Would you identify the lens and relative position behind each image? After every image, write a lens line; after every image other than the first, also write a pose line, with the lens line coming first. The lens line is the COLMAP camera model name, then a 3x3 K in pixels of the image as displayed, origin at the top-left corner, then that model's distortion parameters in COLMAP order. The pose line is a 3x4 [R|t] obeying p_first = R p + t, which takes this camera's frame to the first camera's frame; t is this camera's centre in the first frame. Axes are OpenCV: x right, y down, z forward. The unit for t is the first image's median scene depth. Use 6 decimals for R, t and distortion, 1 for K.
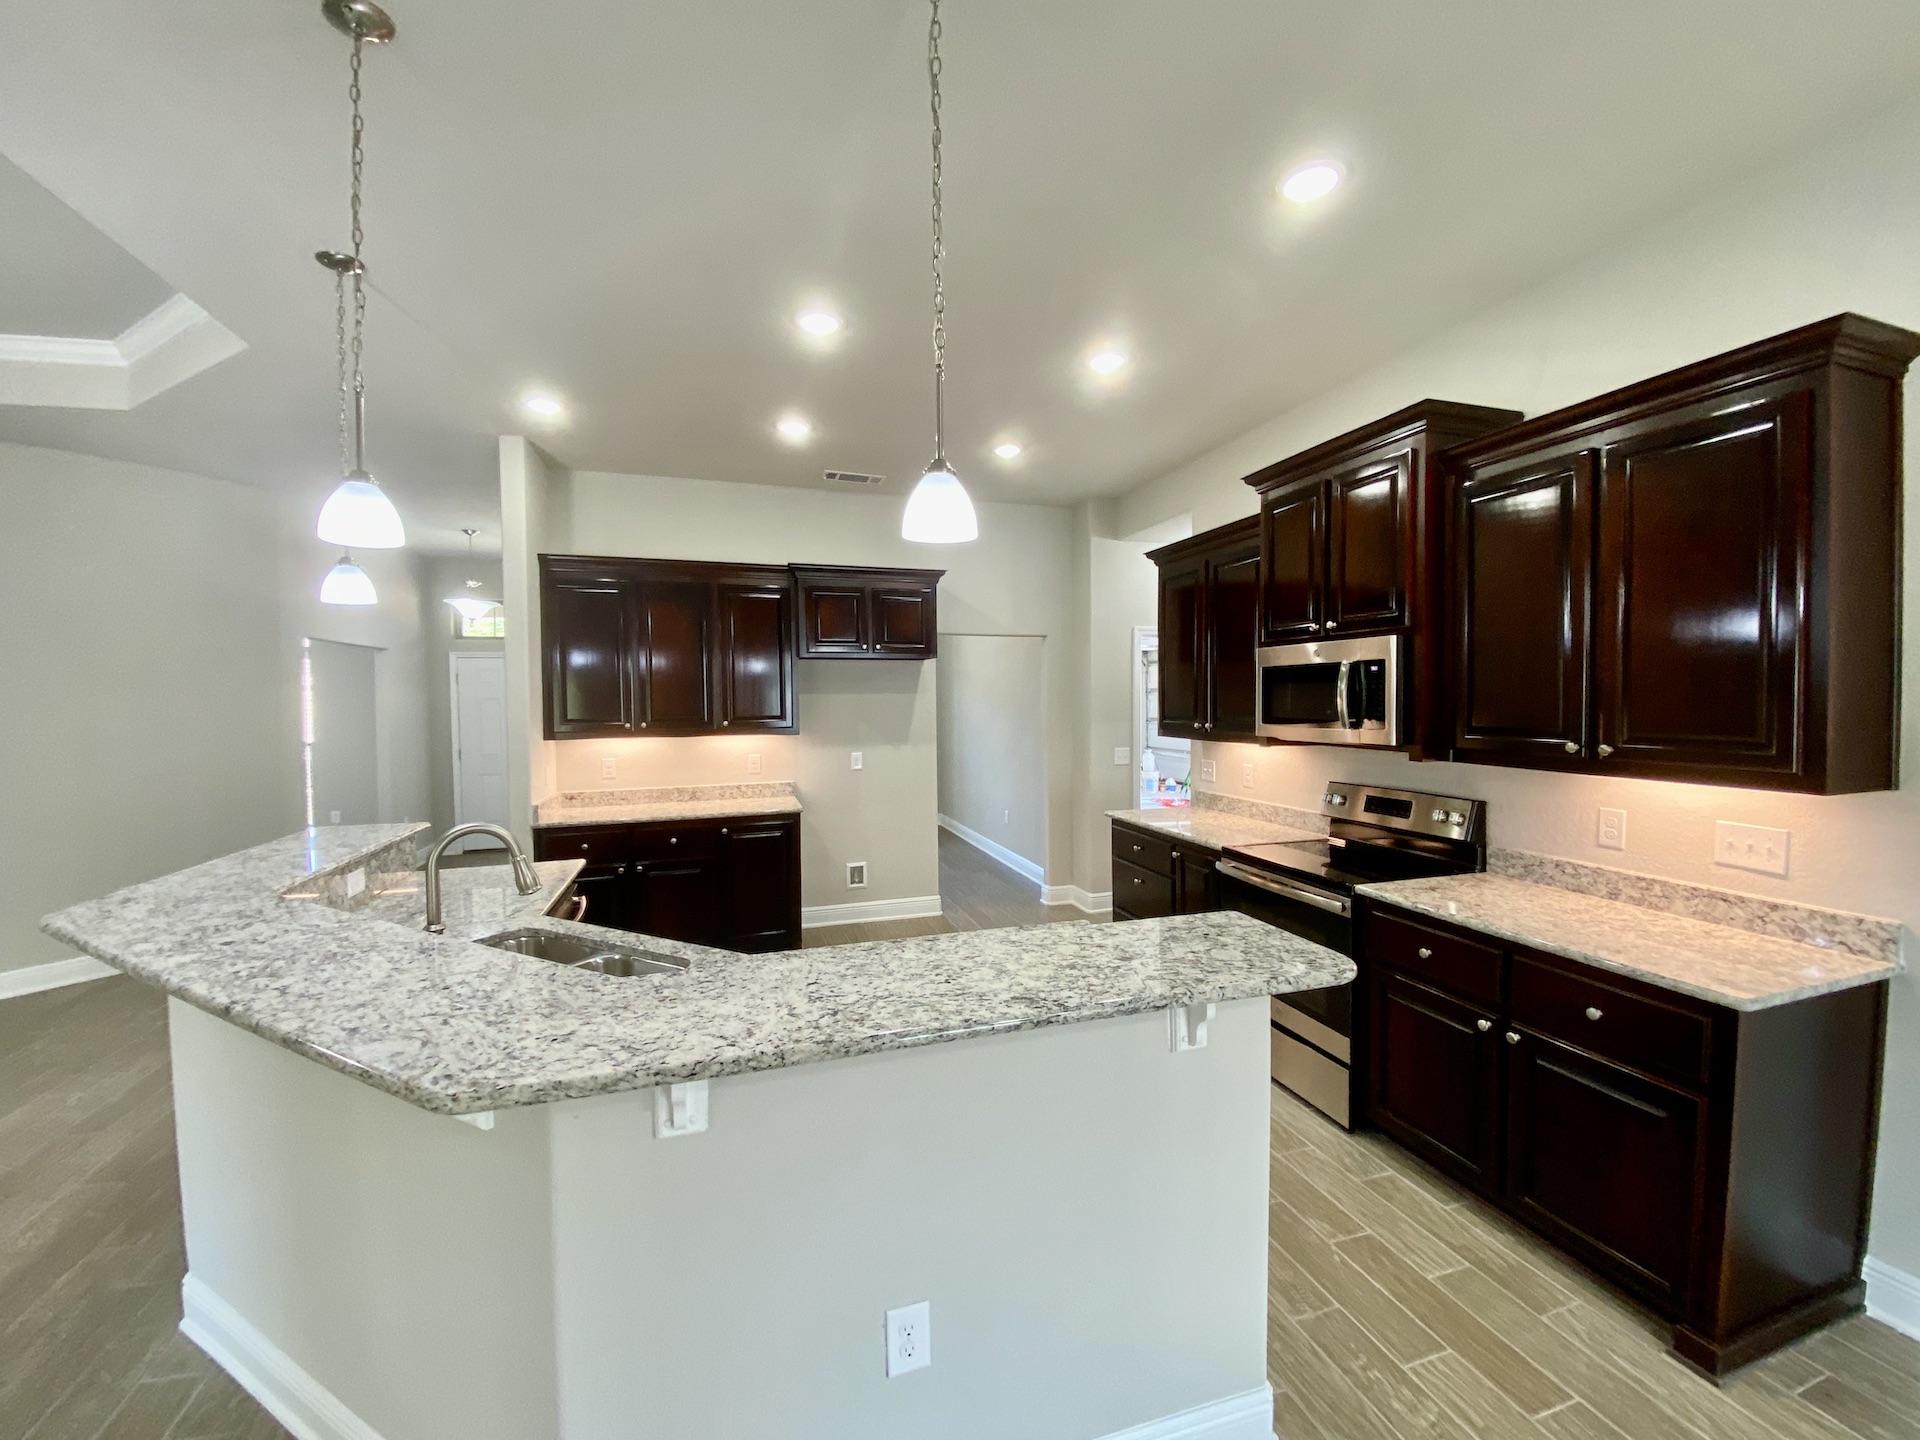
lens RADIAL K [[760.5, 0, 977.0], [0, 760.5, 719.7], [0, 0, 1]] dist [0.013908, -0.019880]
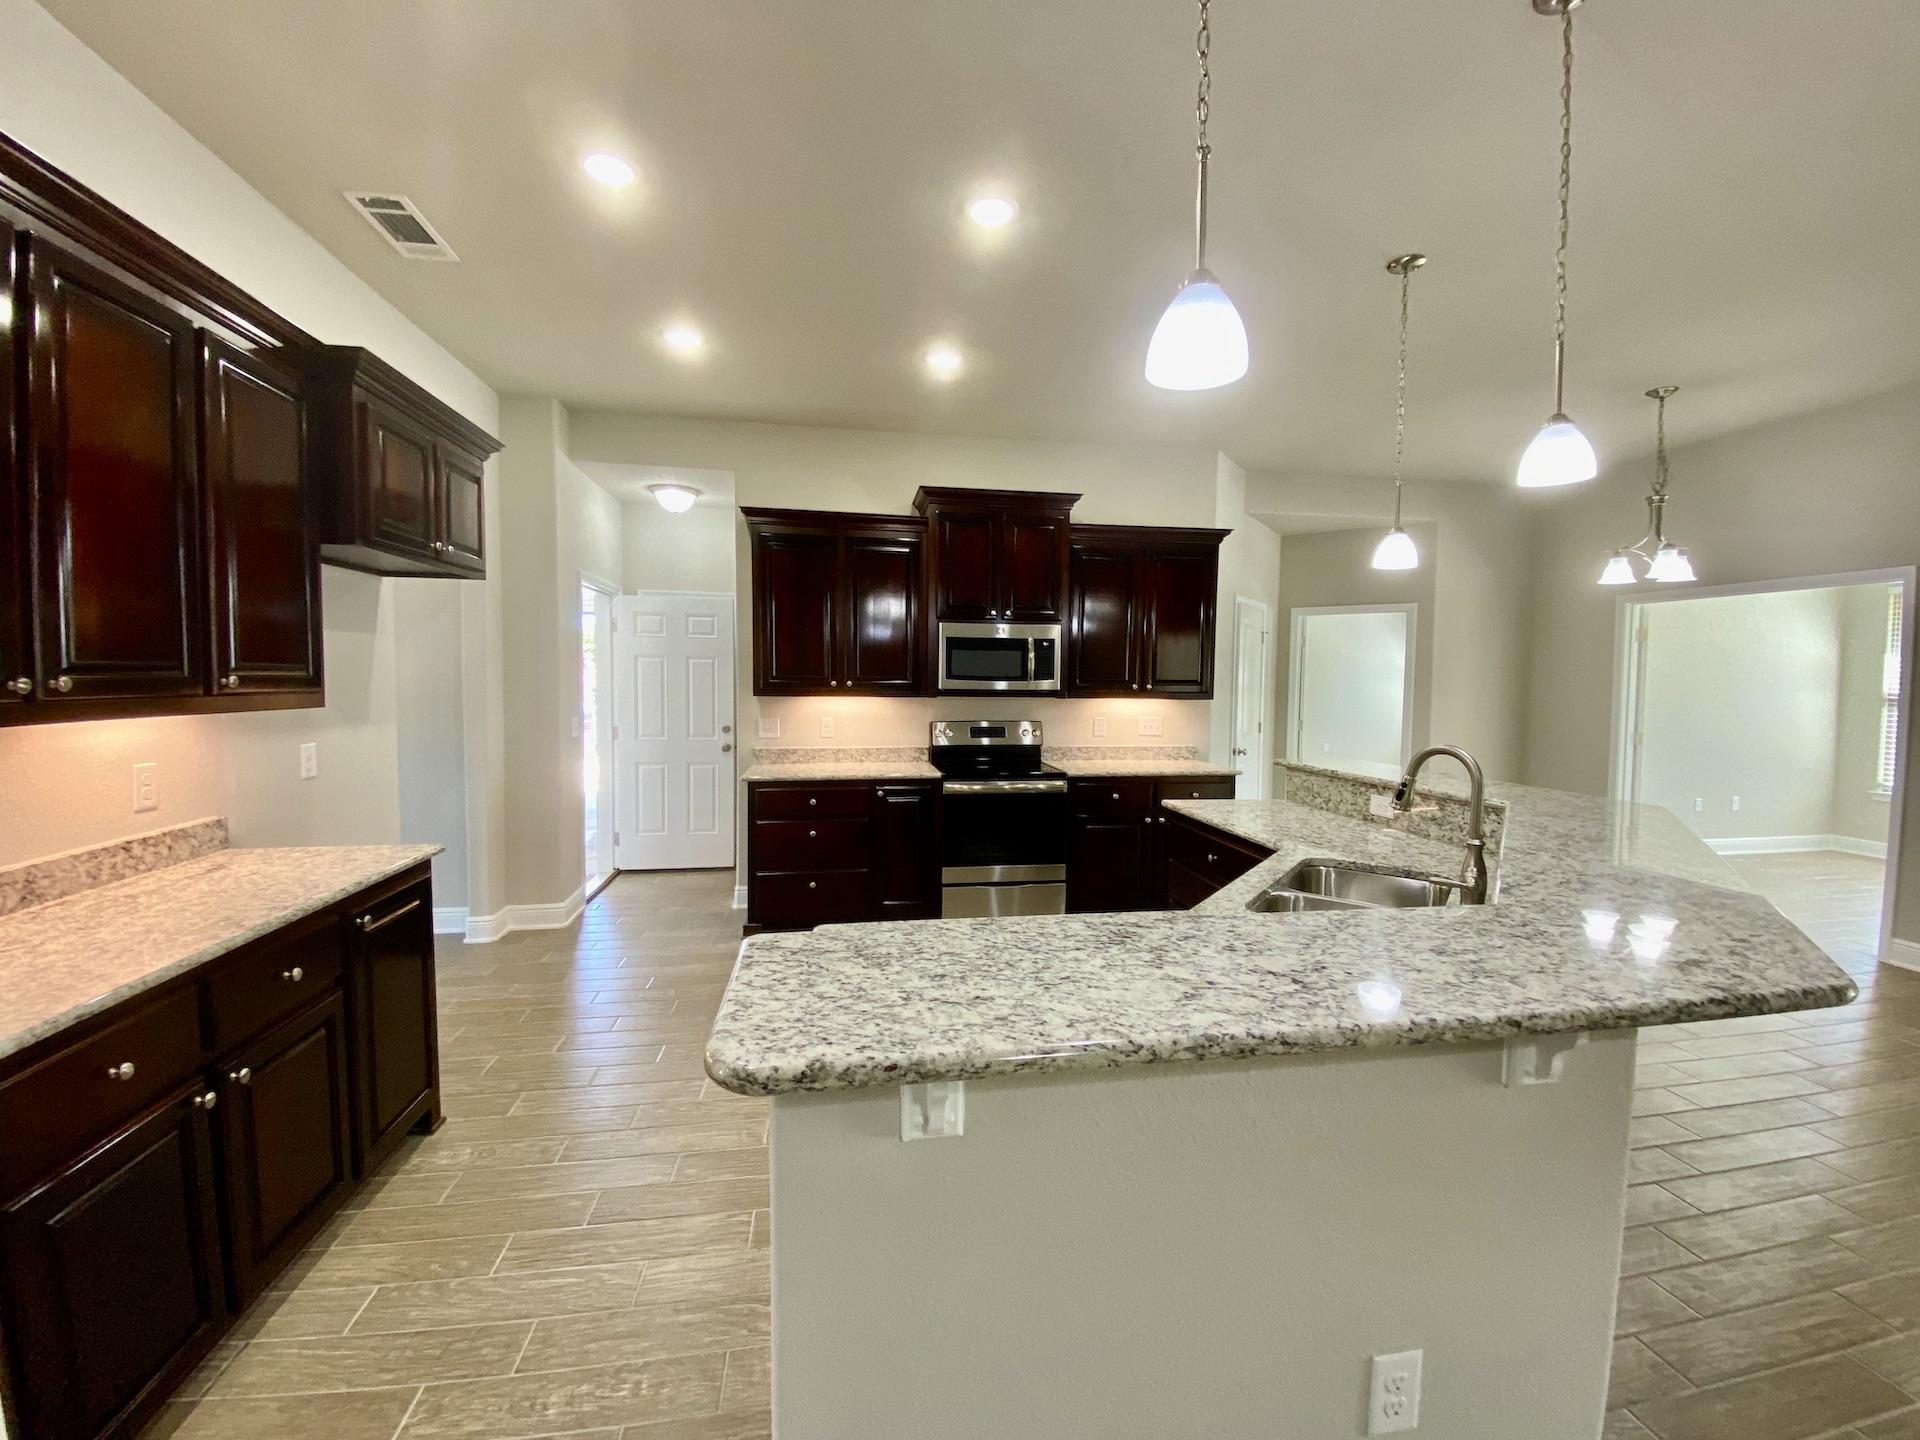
lens RADIAL K [[774.9, 0, 967.9], [0, 774.9, 719.5], [0, 0, 1]] dist [0.017116, -0.020229]
pose [[0.132798, -0.042146, 0.990247, -0.975837], [0.016400, 0.999052, 0.040321, 0.021015], [-0.991007, 0.010885, 0.133363, 0.787324]]
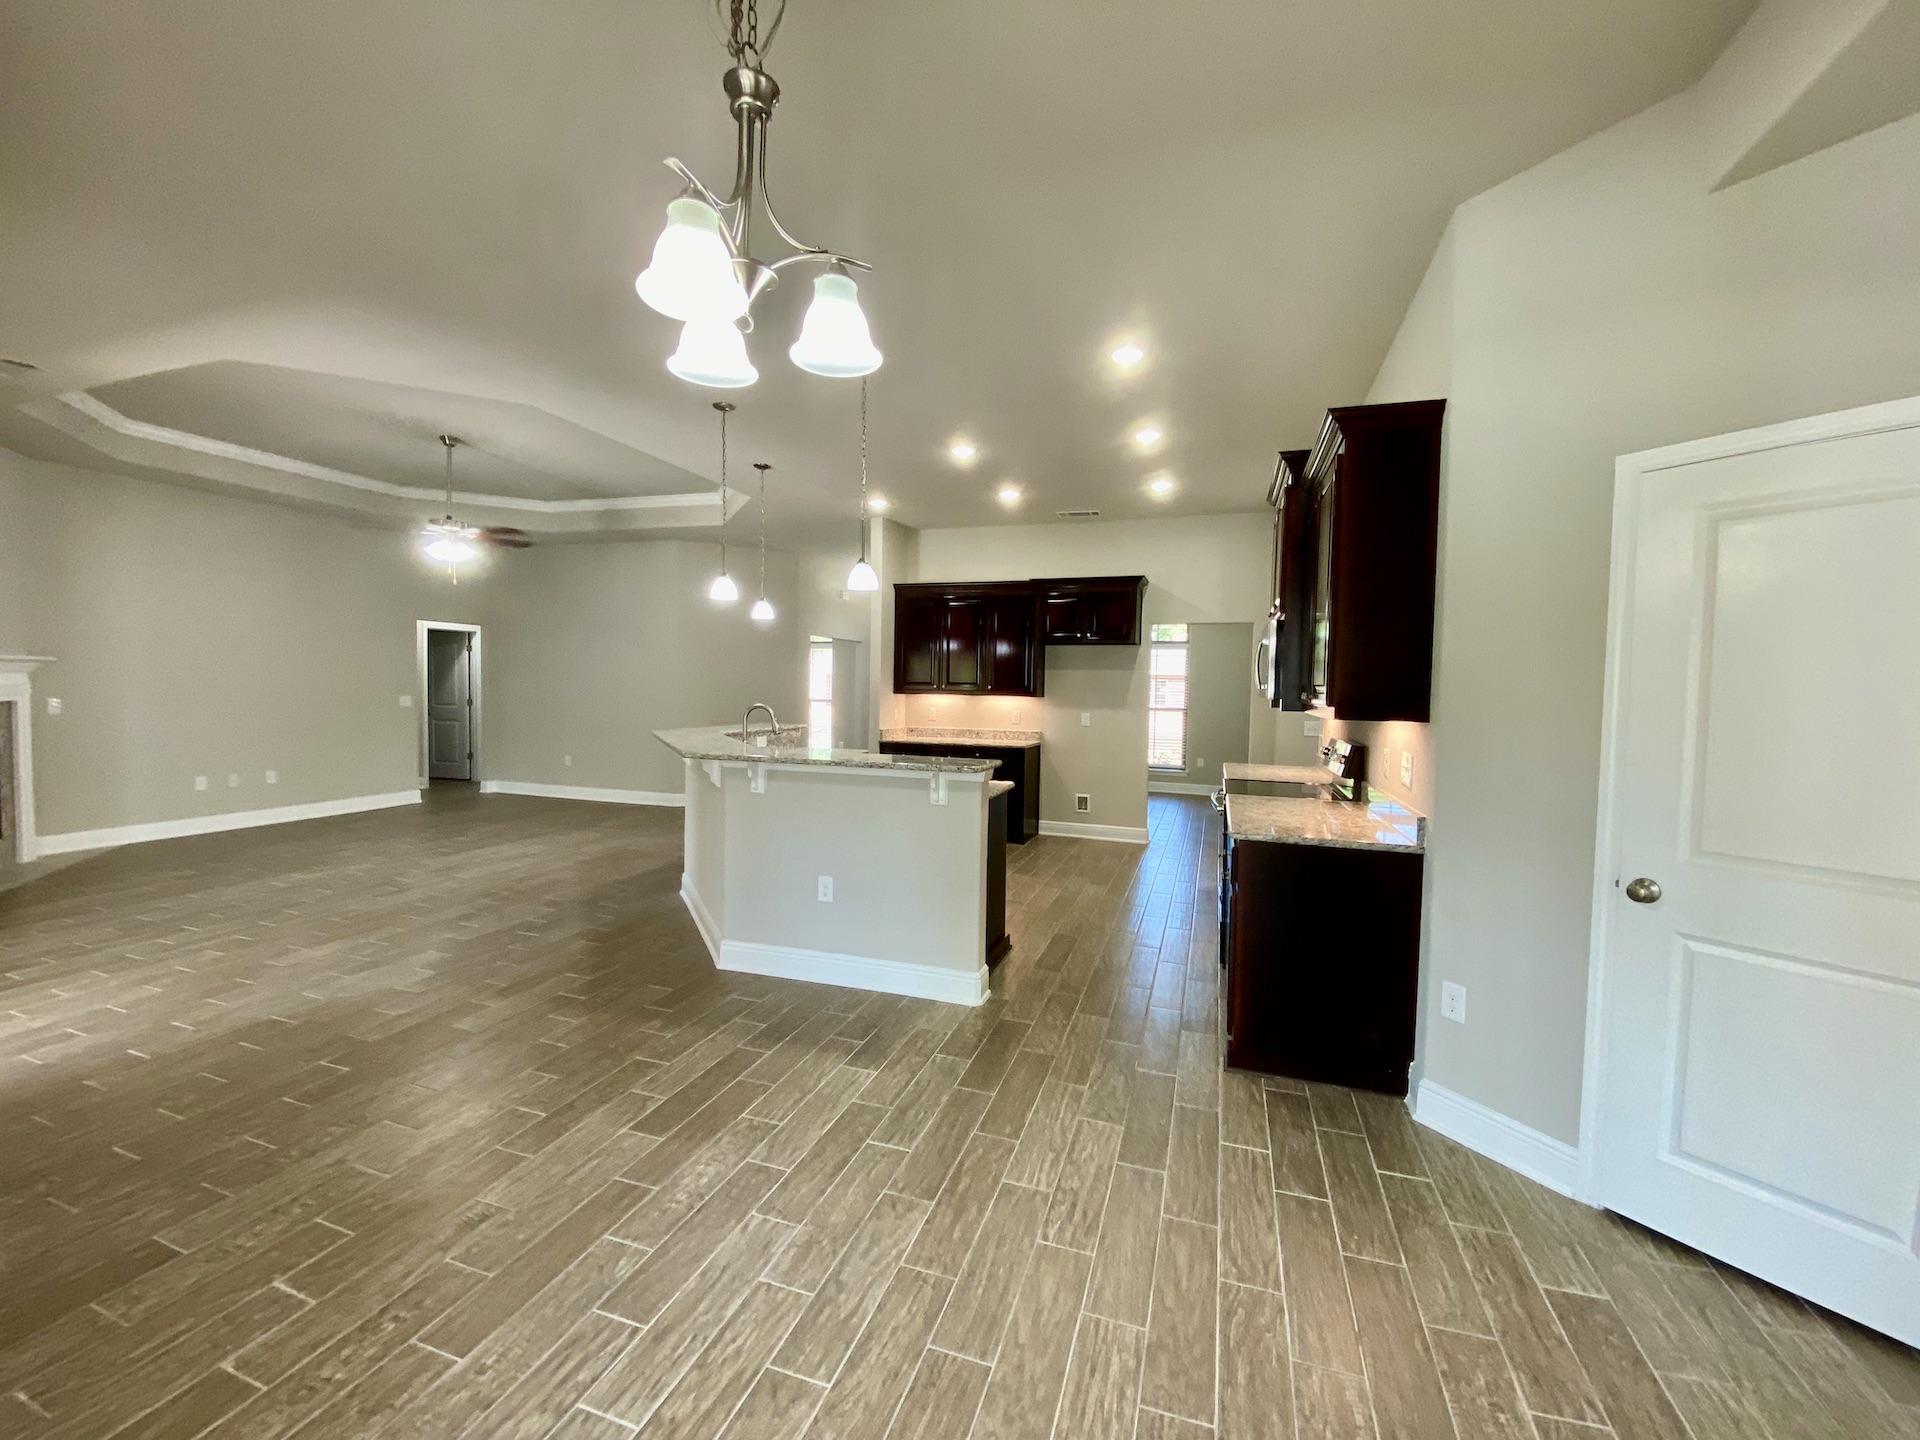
lens RADIAL K [[774.9, 0, 967.9], [0, 774.9, 719.5], [0, 0, 1]] dist [0.017116, -0.020229]
pose [[0.809681, 0.047618, -0.584936, 0.798021], [-0.040081, 0.998862, 0.025834, 0.046959], [0.585501, 0.002527, 0.810668, -0.397061]]
